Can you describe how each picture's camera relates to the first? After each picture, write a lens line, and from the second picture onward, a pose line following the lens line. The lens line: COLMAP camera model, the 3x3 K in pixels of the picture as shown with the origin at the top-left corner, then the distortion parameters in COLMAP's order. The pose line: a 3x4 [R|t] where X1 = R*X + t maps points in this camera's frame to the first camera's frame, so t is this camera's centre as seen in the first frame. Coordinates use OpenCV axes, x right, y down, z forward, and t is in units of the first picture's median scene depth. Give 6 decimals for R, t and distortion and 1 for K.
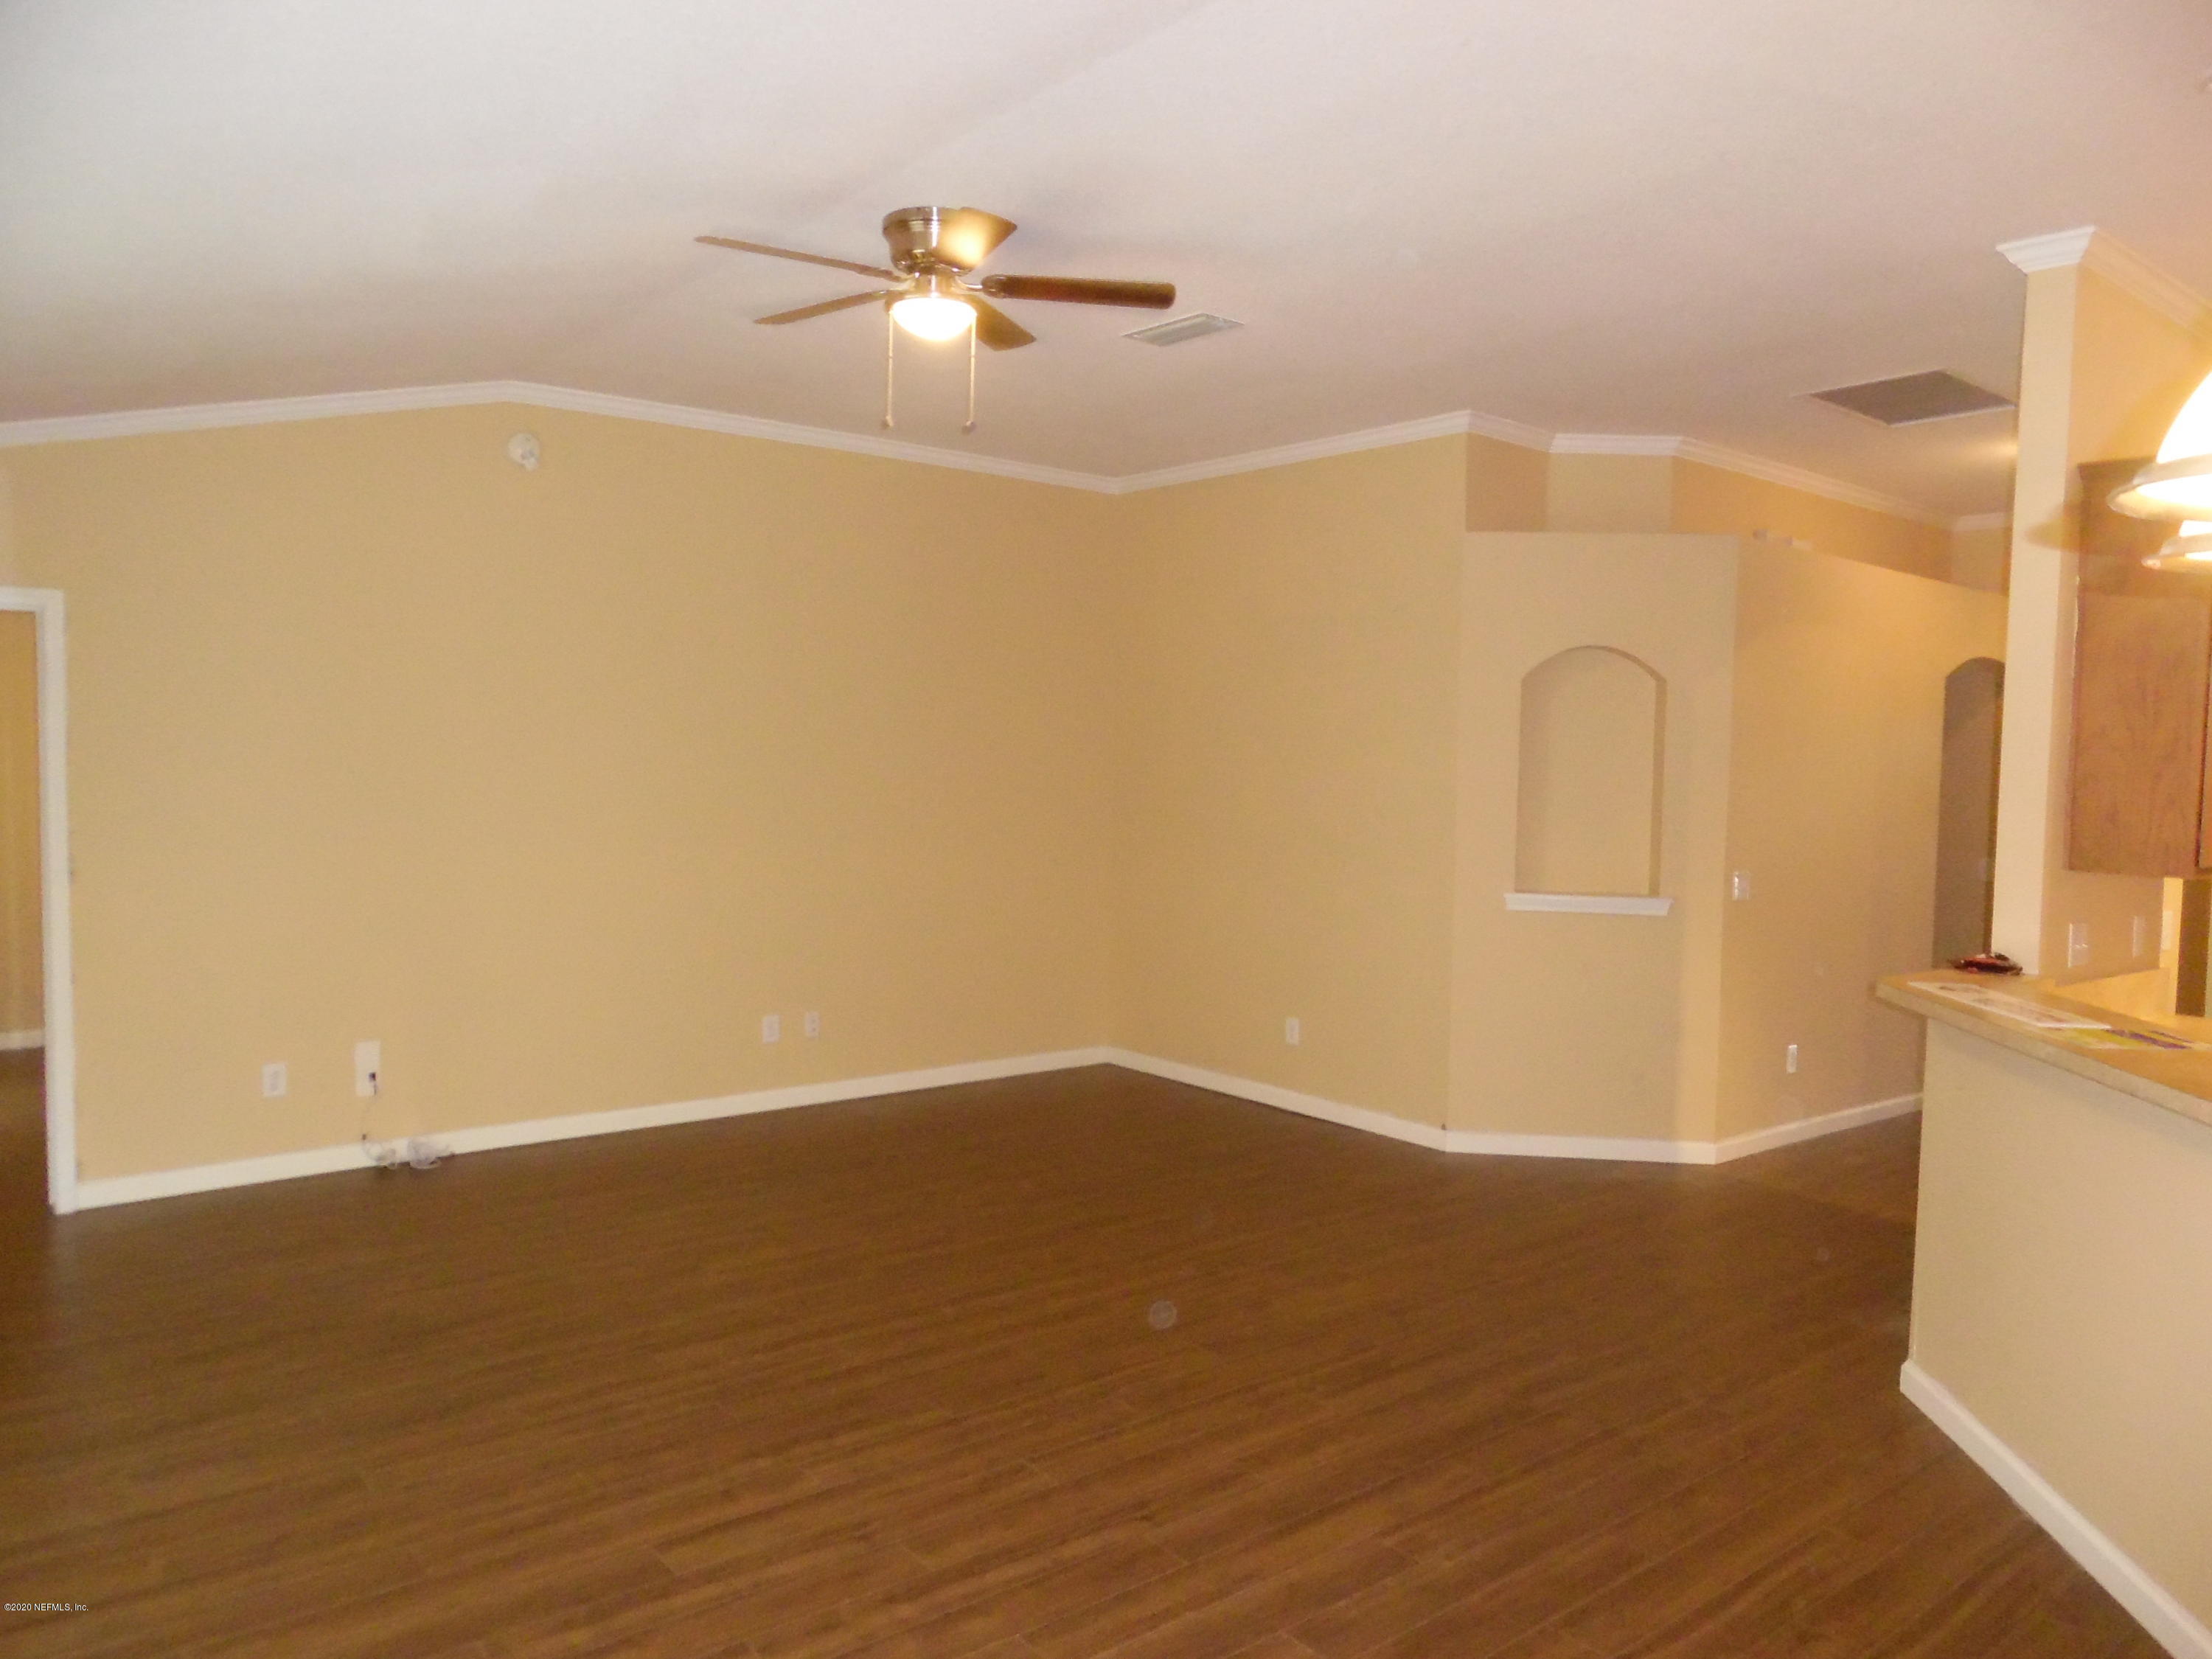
lens RADIAL K [[1571.8, 0, 1106.0], [0, 1571.8, 829.5], [0, 0, 1]] dist [-0.003351, 0.003055]
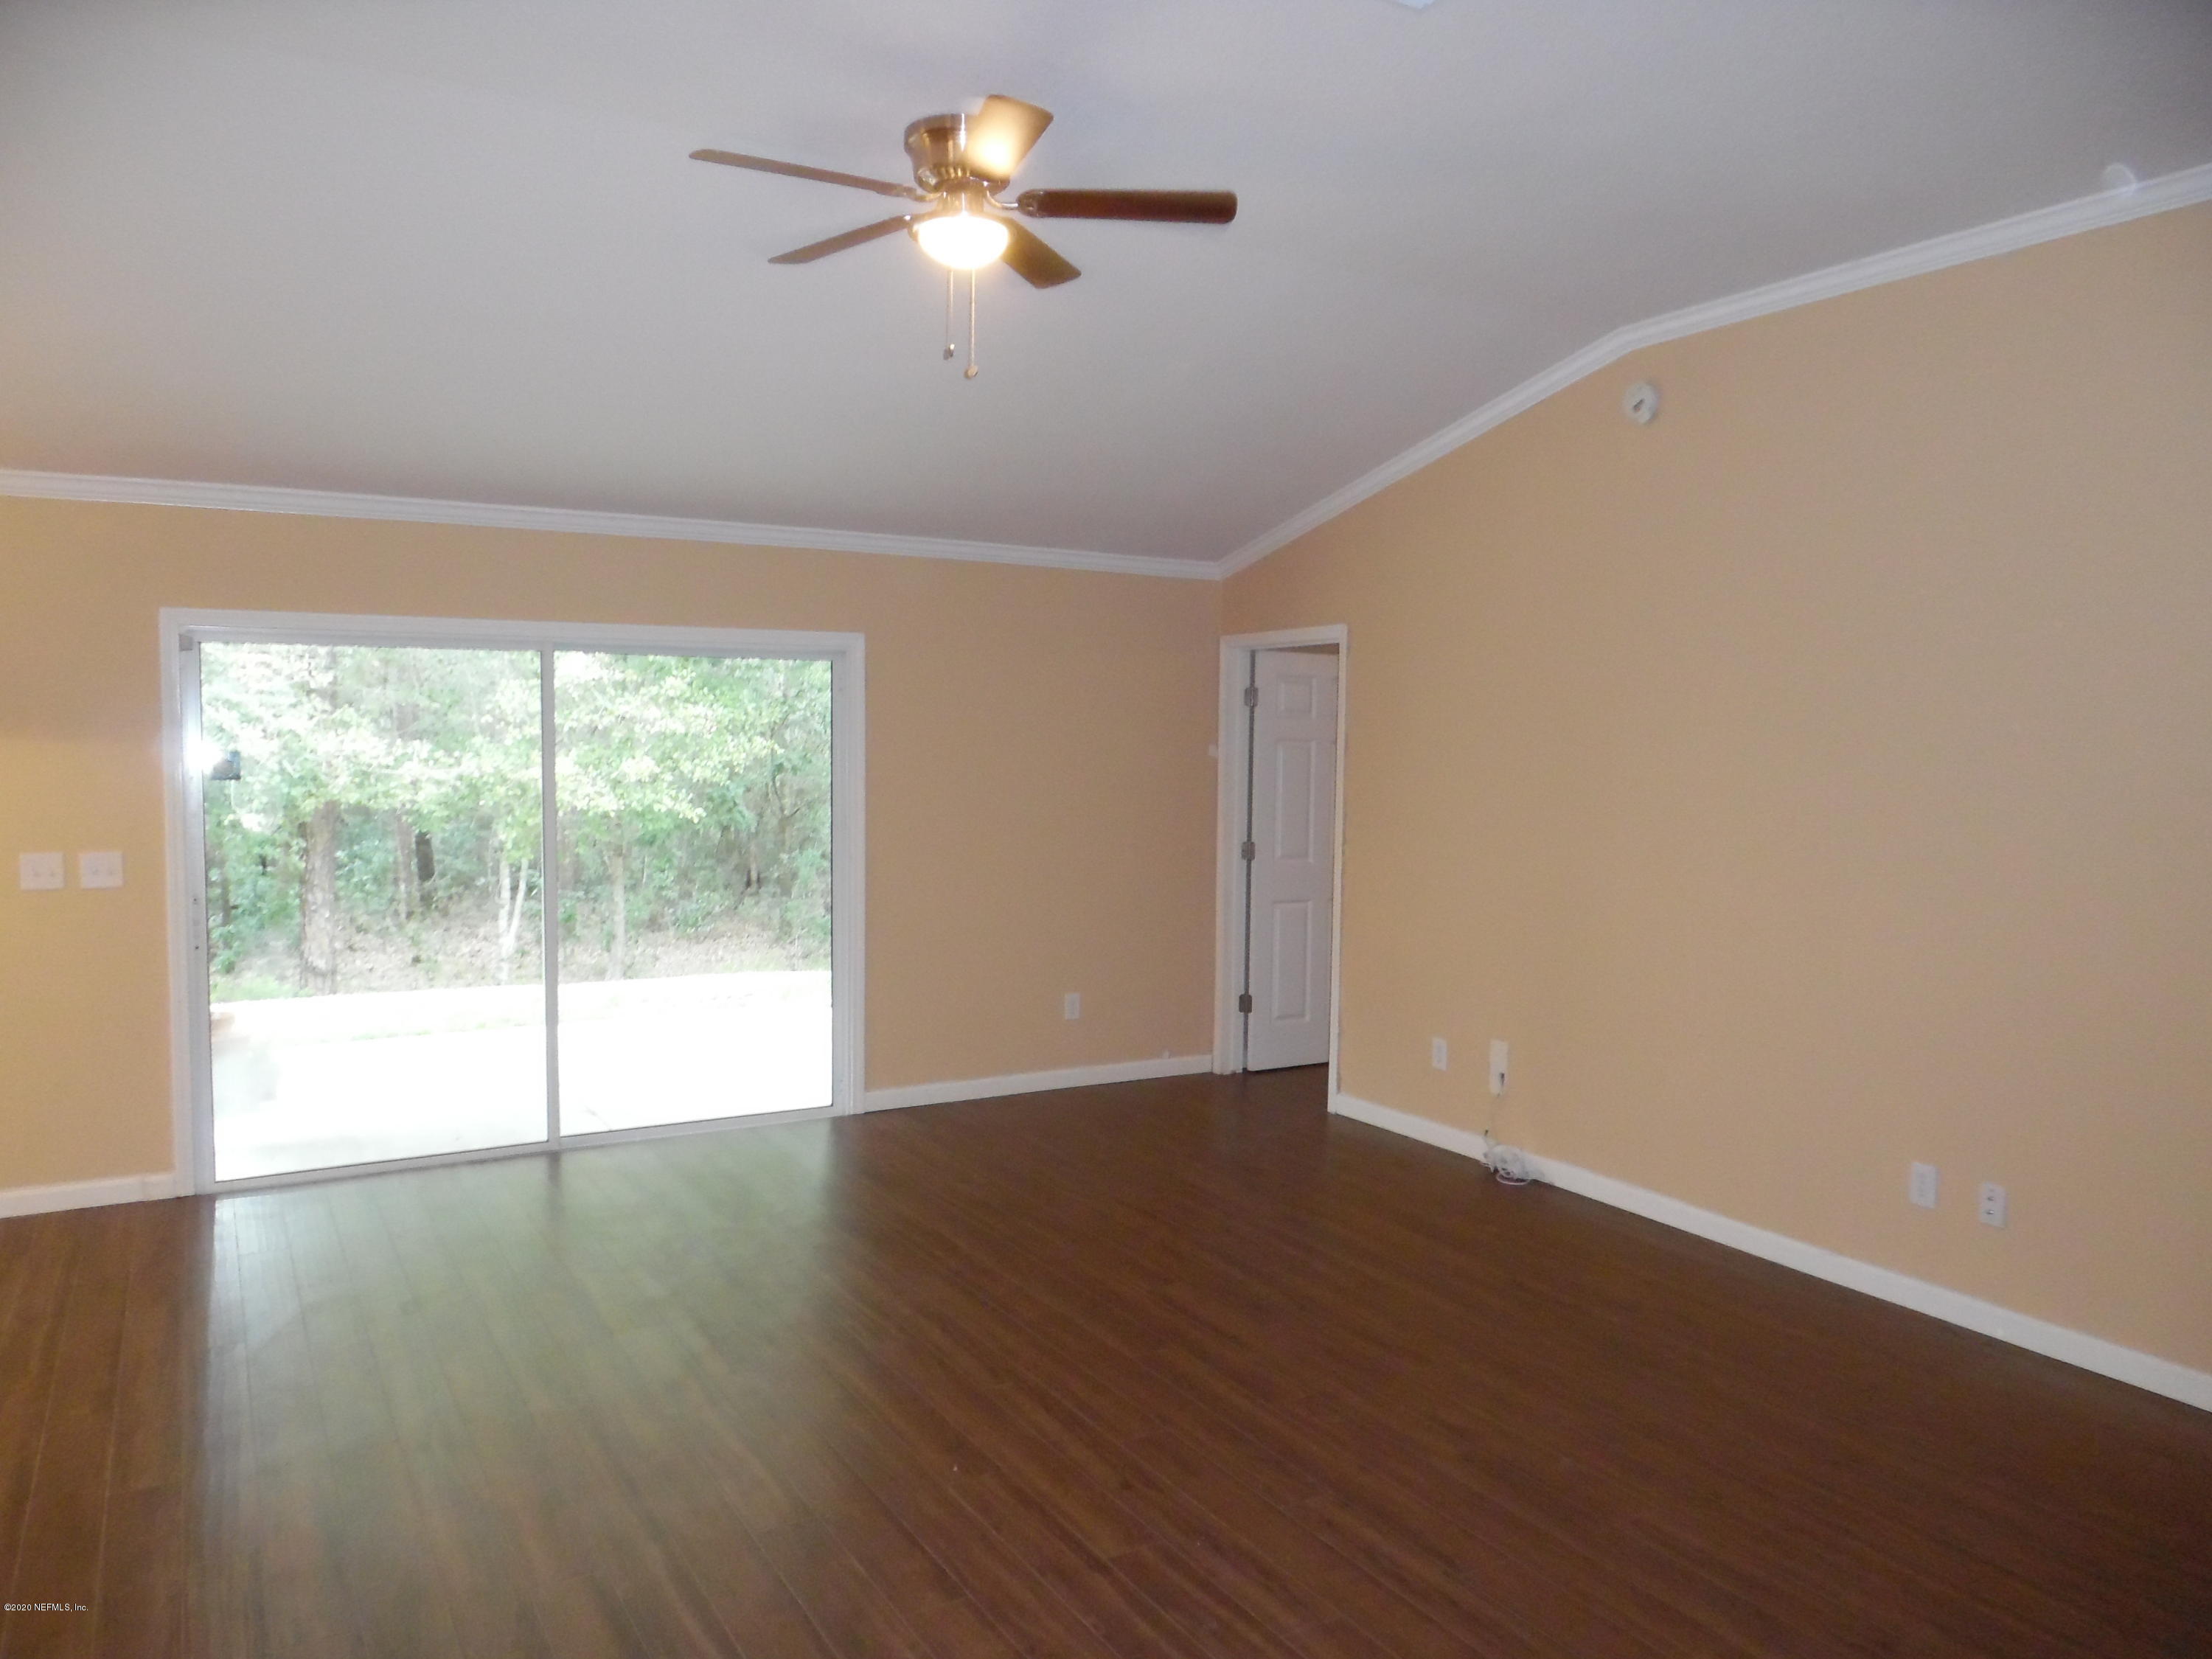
lens RADIAL K [[1571.8, 0, 1106.0], [0, 1571.8, 829.5], [0, 0, 1]] dist [-0.003351, 0.003055]
pose [[-0.145369, 0.036758, -0.988694, 0.585753], [-0.067090, 0.996643, 0.046918, -0.031796], [0.987100, 0.073152, -0.142415, 0.934314]]
